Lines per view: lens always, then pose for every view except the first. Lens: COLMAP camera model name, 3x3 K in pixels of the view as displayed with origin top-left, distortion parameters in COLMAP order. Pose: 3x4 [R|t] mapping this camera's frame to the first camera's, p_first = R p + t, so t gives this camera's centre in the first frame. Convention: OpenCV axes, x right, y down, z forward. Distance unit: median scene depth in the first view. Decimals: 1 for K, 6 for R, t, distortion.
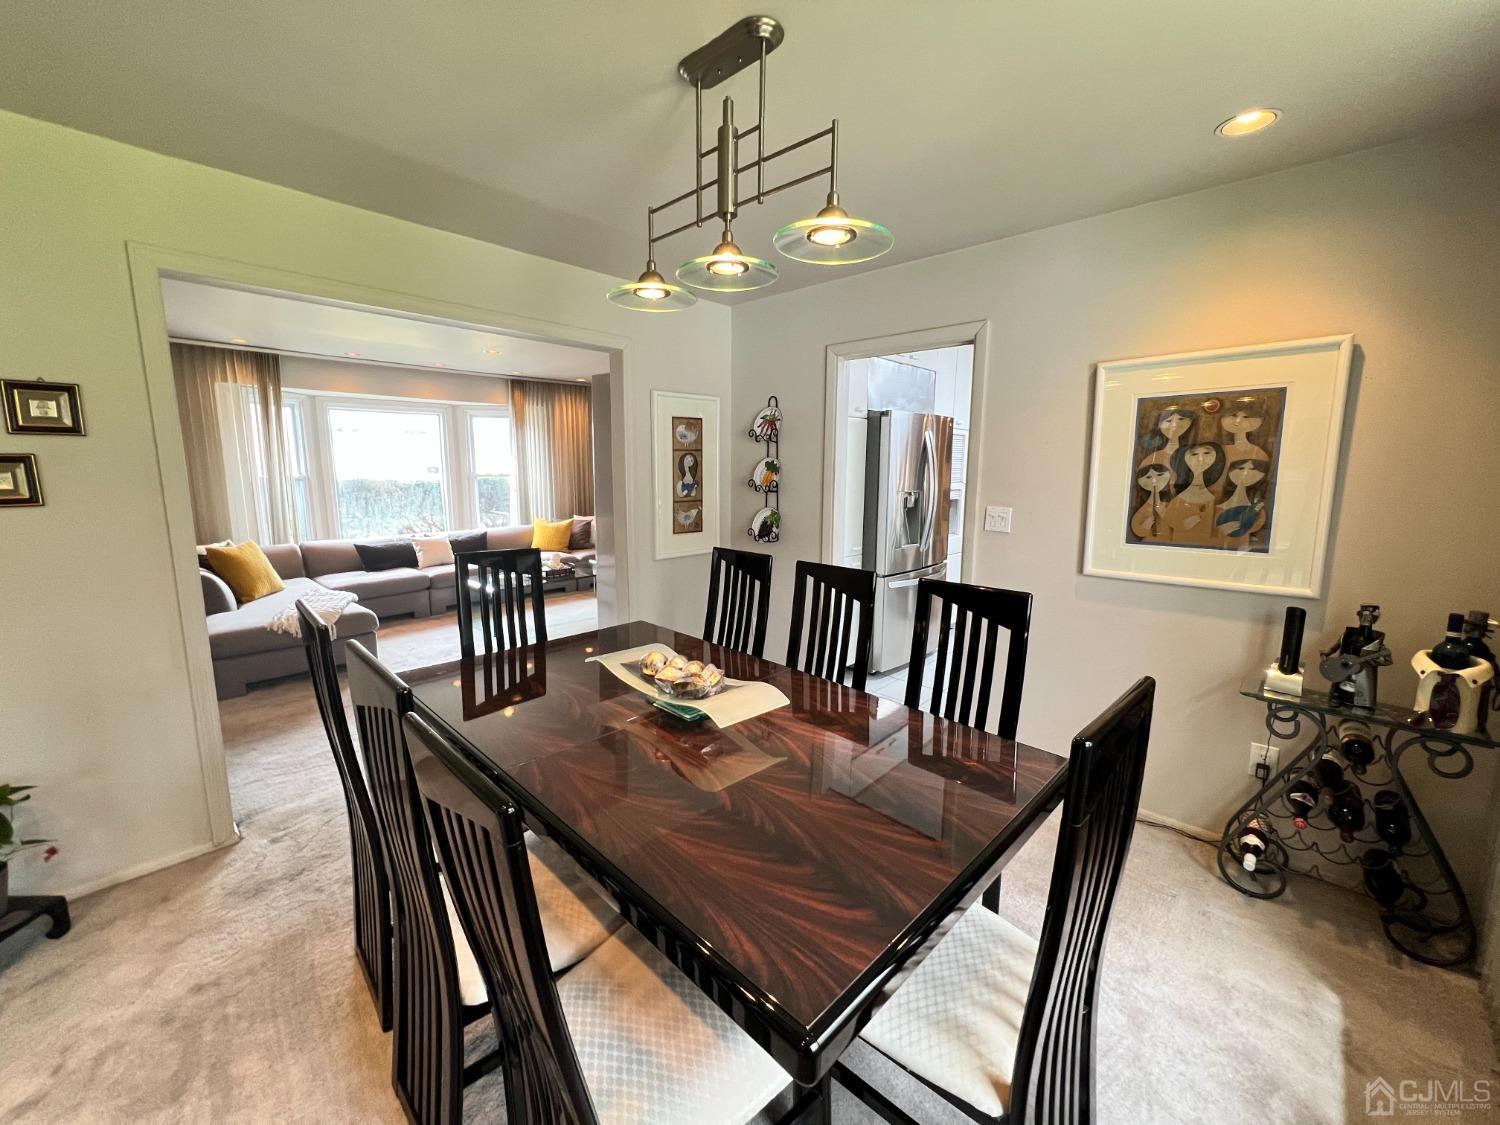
lens RADIAL K [[603.9, 0, 751.3], [0, 603.9, 558.9], [0, 0, 1]] dist [-0.001002, 0.000814]
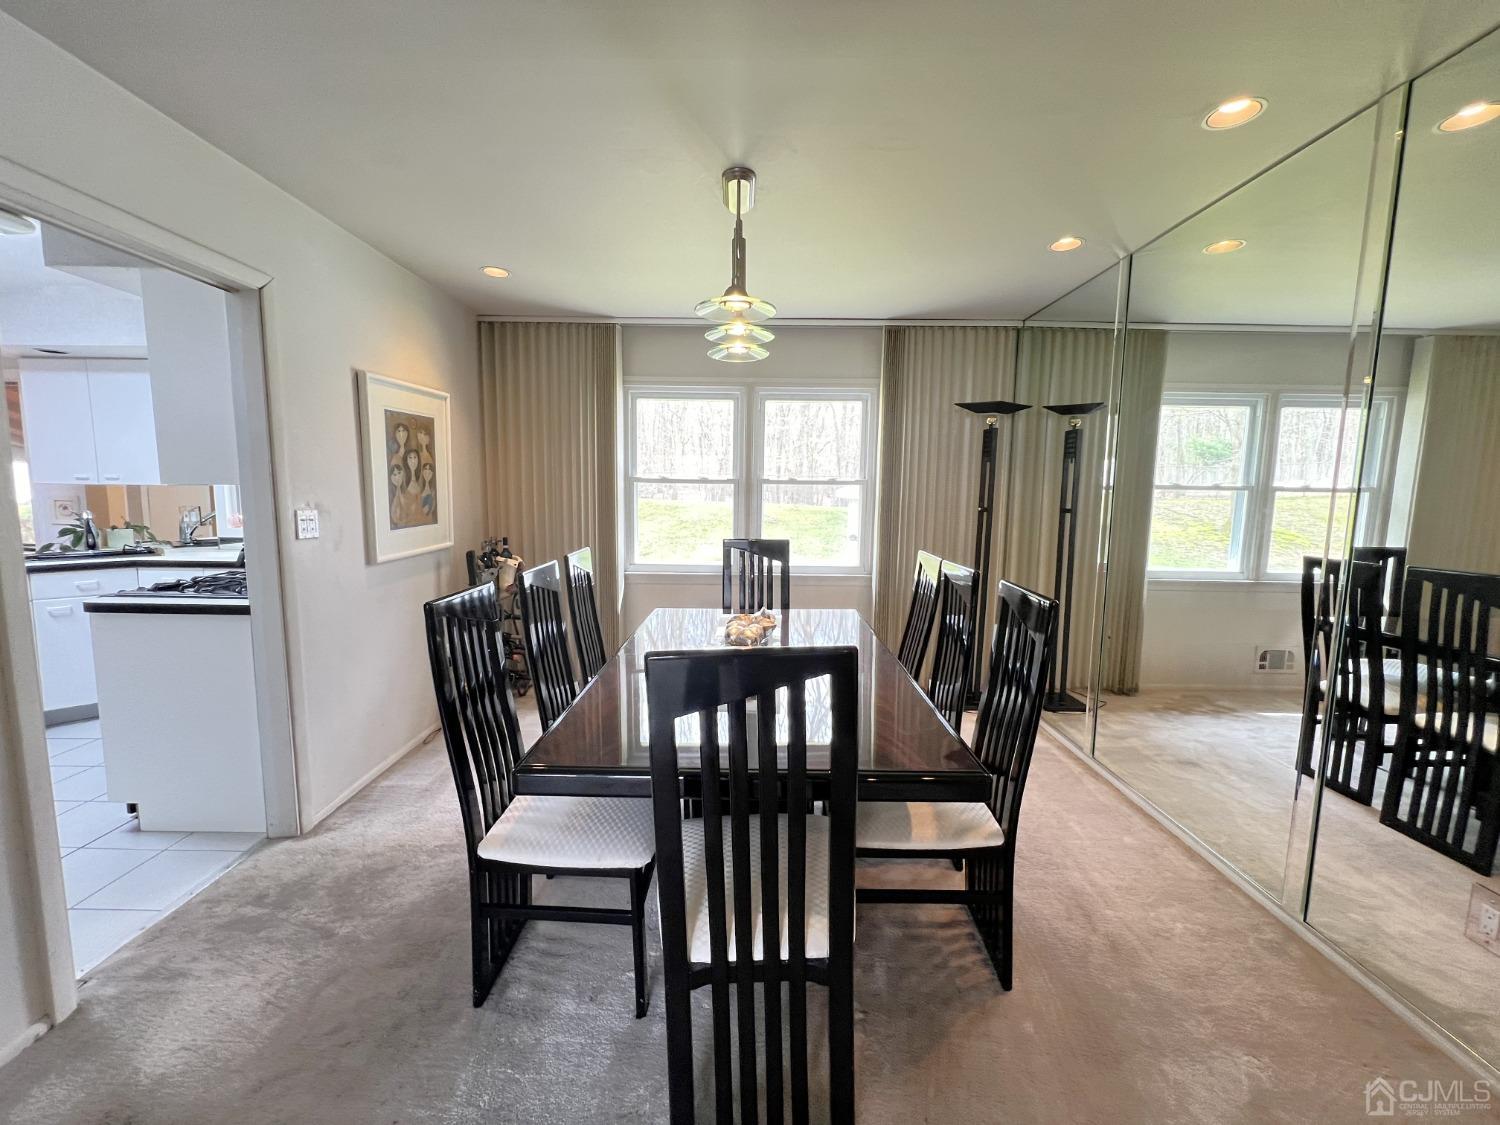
lens RADIAL K [[603.9, 0, 753.7], [0, 603.9, 556.2], [0, 0, 1]] dist [-0.001002, 0.000814]
pose [[-0.697787, -0.100906, 0.709163, -0.770541], [0.093158, 0.968836, 0.229518, -0.193874], [-0.710222, 0.226219, -0.666641, 1.371841]]
